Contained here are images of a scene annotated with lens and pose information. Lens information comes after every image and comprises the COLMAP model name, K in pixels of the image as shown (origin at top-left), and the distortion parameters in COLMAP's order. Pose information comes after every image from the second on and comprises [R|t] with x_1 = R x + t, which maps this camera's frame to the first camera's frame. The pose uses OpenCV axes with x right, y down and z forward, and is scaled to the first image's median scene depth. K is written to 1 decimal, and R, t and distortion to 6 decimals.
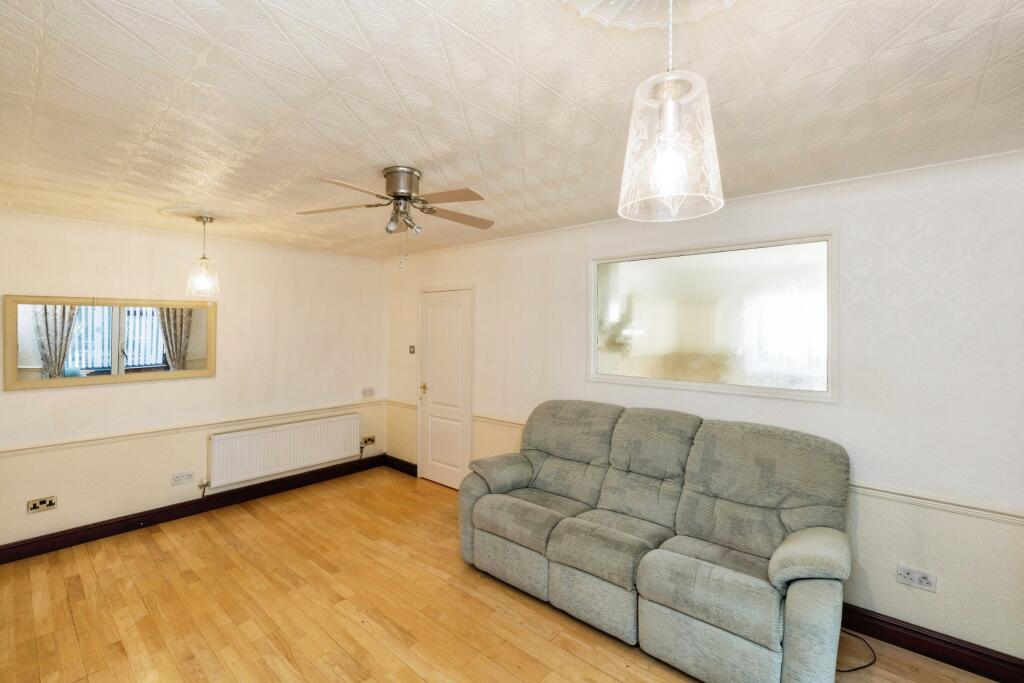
lens RADIAL K [[454.0, 0, 505.5], [0, 454.0, 314.6], [0, 0, 1]] dist [-0.000794, 0.000002]
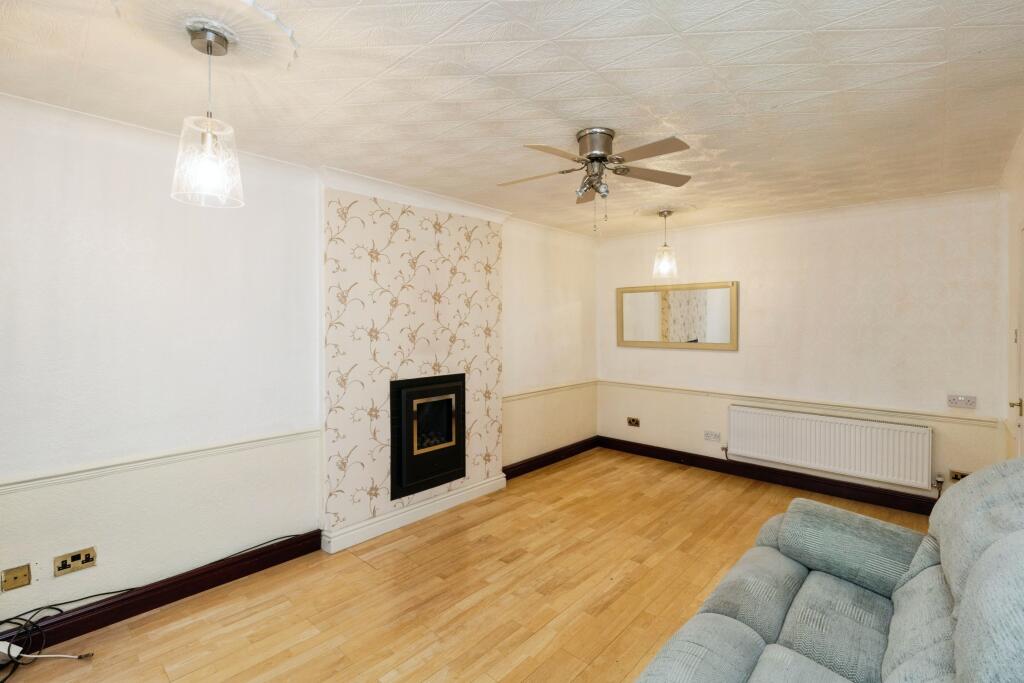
lens RADIAL K [[468.8, 0, 513.9], [0, 468.8, 309.3], [0, 0, 1]] dist [-0.000953, -0.000296]
pose [[-0.012559, -0.029192, -0.999495, 0.599425], [0.027537, 0.999185, -0.029529, 0.072039], [0.999542, -0.027894, -0.011745, 0.632573]]
